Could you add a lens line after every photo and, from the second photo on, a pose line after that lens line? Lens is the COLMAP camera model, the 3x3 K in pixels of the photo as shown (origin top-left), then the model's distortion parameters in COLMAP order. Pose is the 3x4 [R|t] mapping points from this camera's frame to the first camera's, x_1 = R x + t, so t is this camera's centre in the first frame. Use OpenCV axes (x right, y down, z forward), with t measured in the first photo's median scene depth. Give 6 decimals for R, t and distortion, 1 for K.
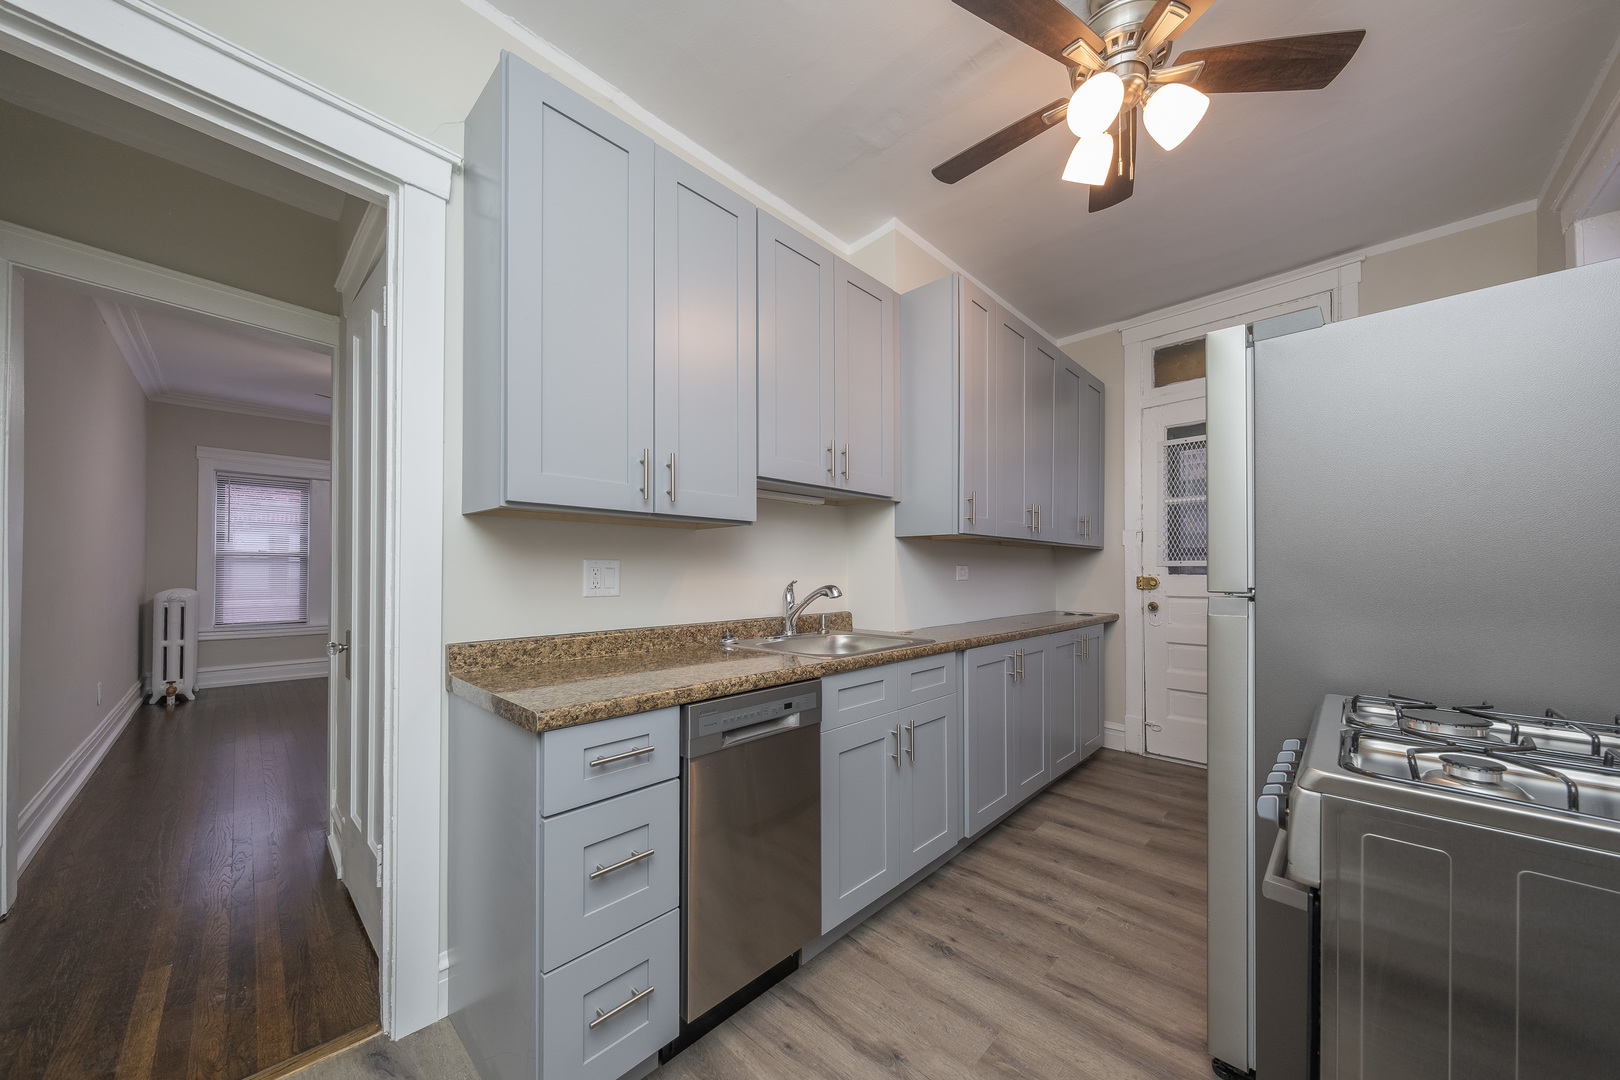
lens RADIAL K [[548.4, 0, 809.8], [0, 548.4, 566.2], [0, 0, 1]] dist [0.000336, 0.000006]
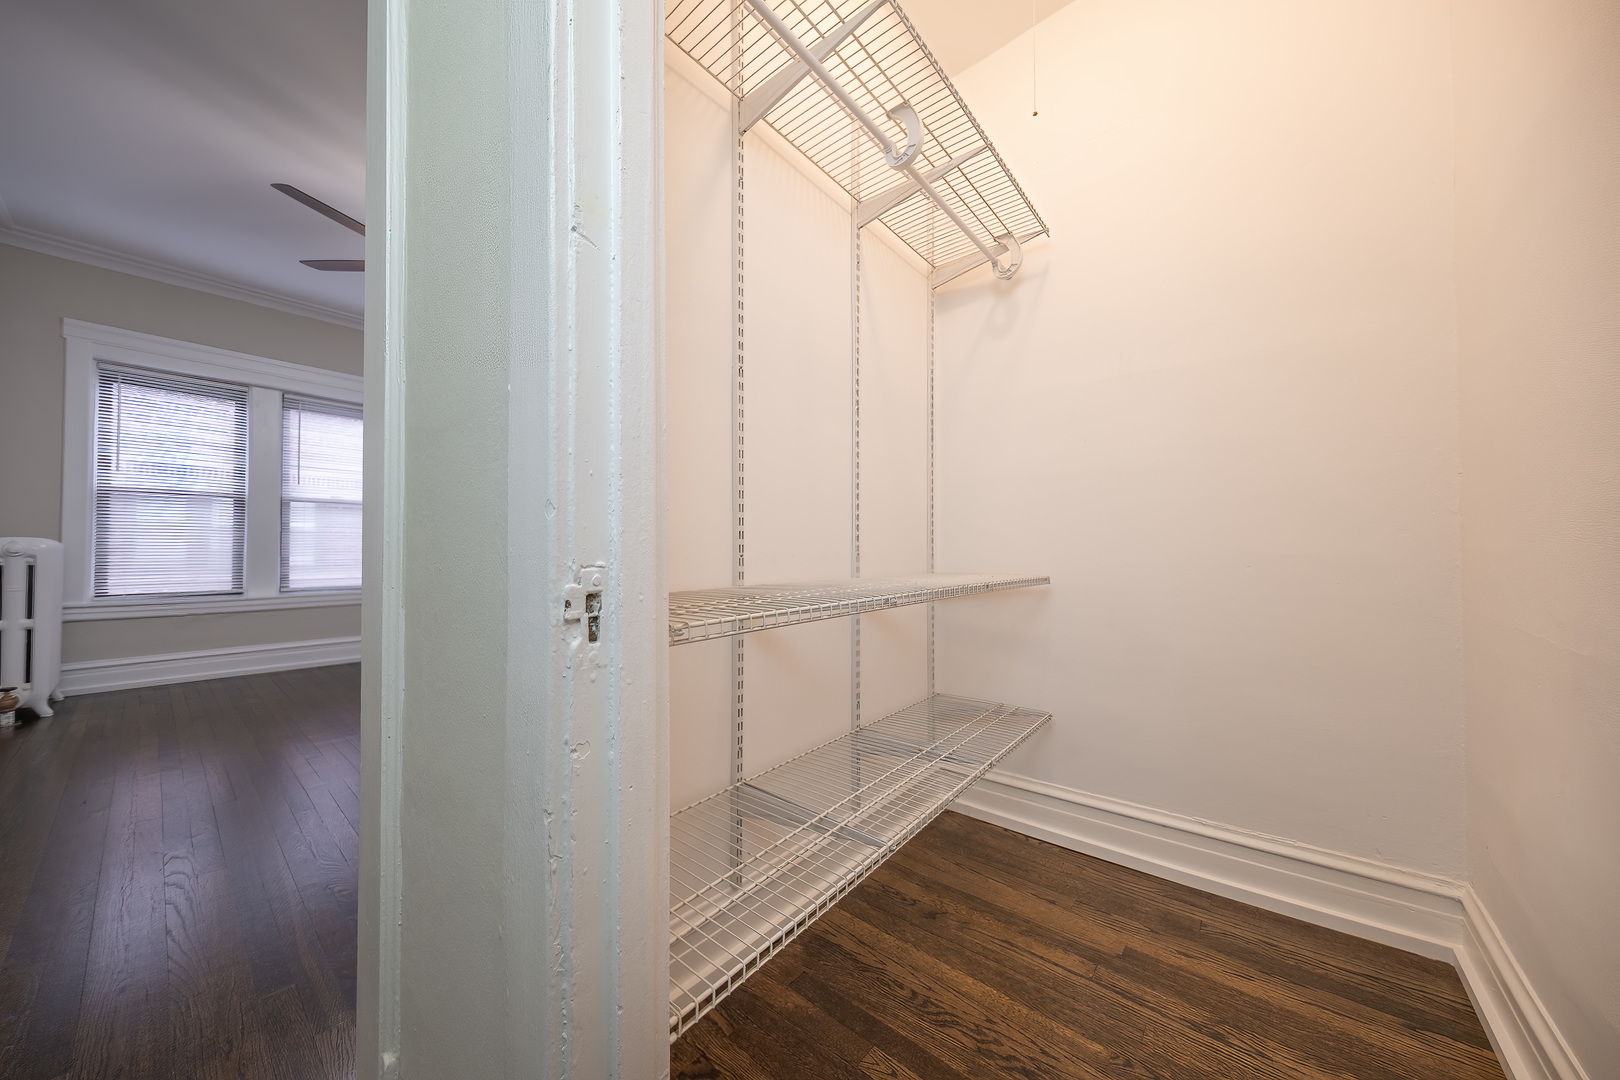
lens RADIAL K [[544.2, 0, 810.0], [0, 544.2, 540.0], [0, 0, 1]] dist [-0.000988, -0.000130]
pose [[0.997128, -0.002025, 0.075711, -0.241337], [0.002495, 0.999978, -0.006113, 0.039065], [-0.075697, 0.006285, 0.997111, 0.247220]]
